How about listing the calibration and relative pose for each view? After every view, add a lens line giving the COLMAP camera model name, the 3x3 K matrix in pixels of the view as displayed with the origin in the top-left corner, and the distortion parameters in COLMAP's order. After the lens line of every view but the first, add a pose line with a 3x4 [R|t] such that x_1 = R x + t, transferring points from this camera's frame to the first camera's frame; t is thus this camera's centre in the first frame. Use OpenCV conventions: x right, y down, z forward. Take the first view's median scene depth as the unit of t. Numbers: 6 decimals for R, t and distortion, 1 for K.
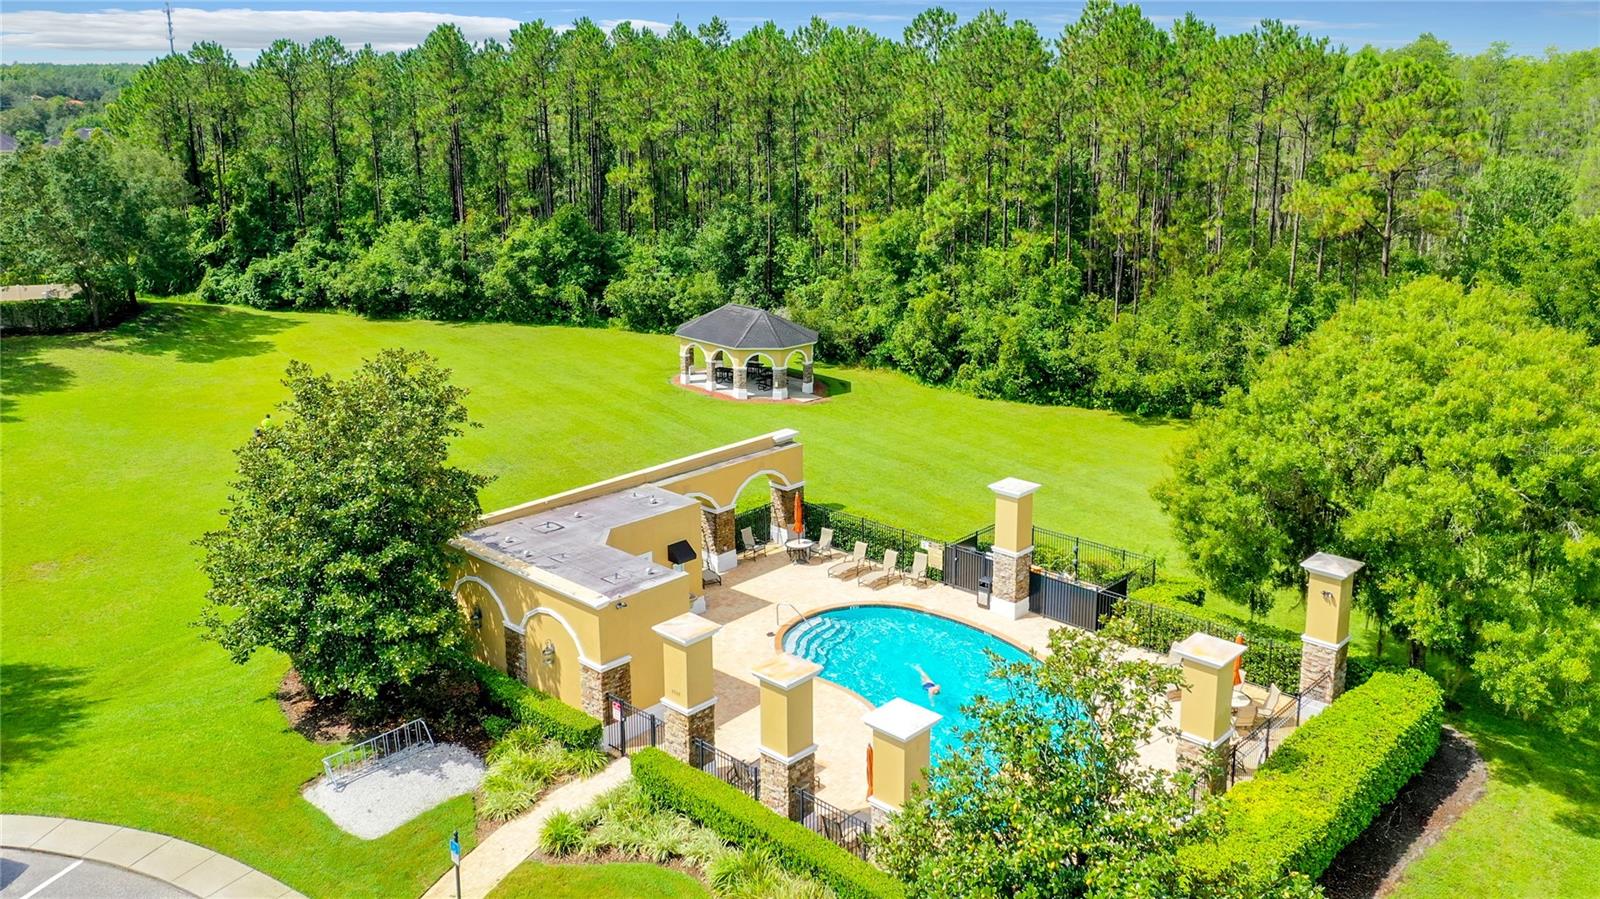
lens RADIAL K [[1274.2, 0, 787.6], [0, 1274.2, 448.8], [0, 0, 1]] dist [0.010748, 0.005683]
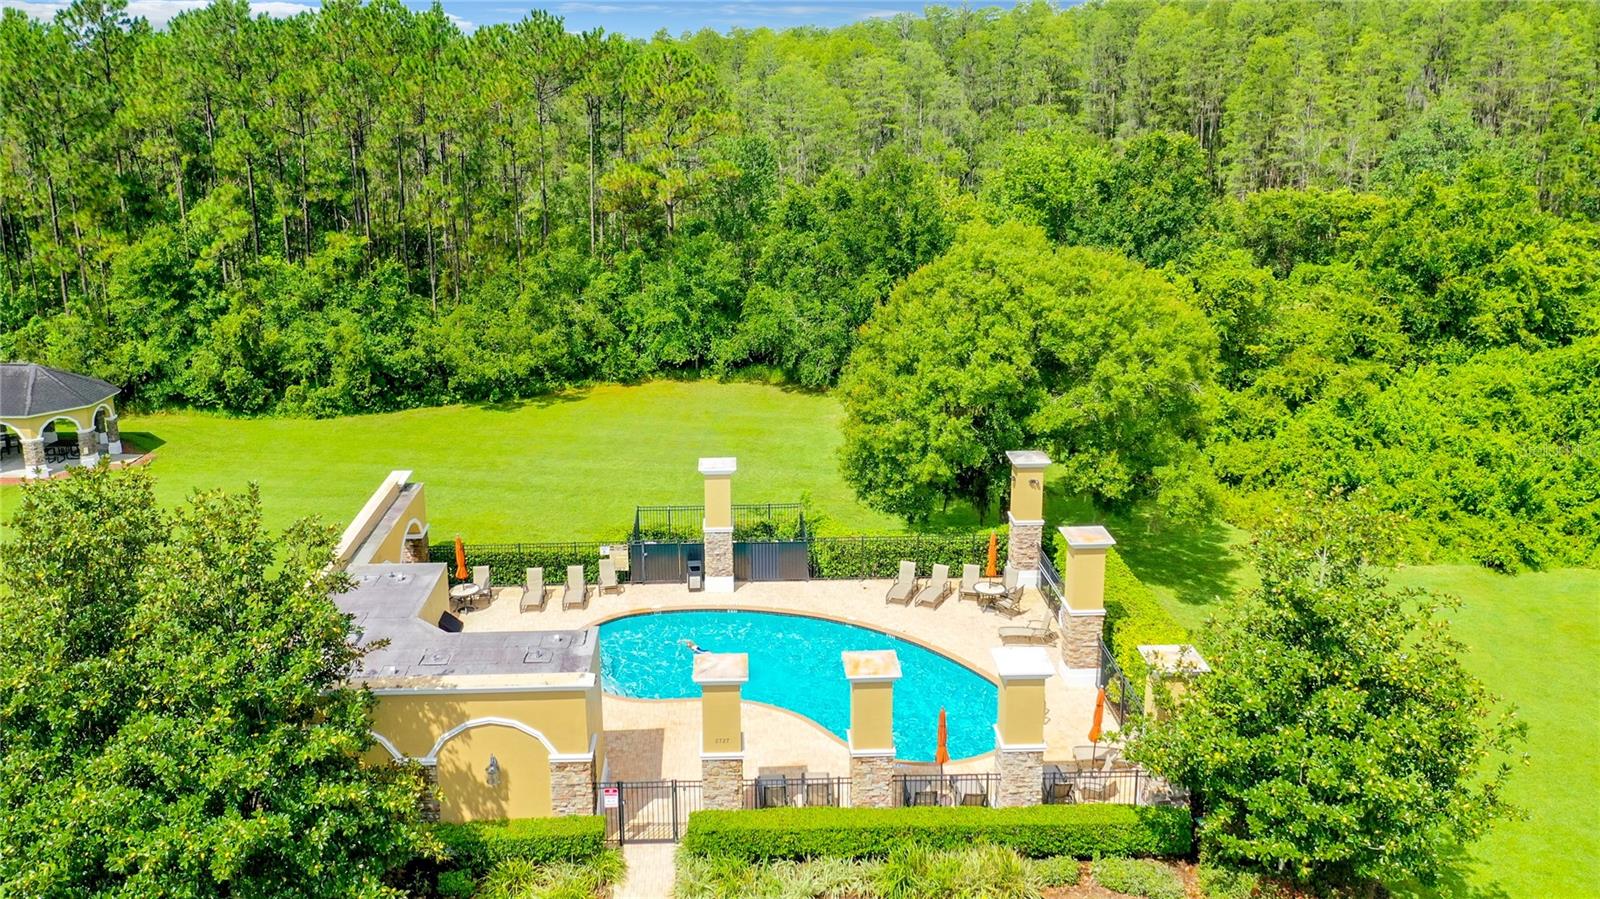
lens RADIAL K [[1274.2, 0, 787.6], [0, 1274.2, 448.8], [0, 0, 1]] dist [0.010748, 0.005683]
pose [[0.715371, -0.215817, 0.664581, -0.228714], [0.209719, 0.973573, 0.090412, -0.031960], [-0.666530, 0.074697, 0.741727, 0.099502]]
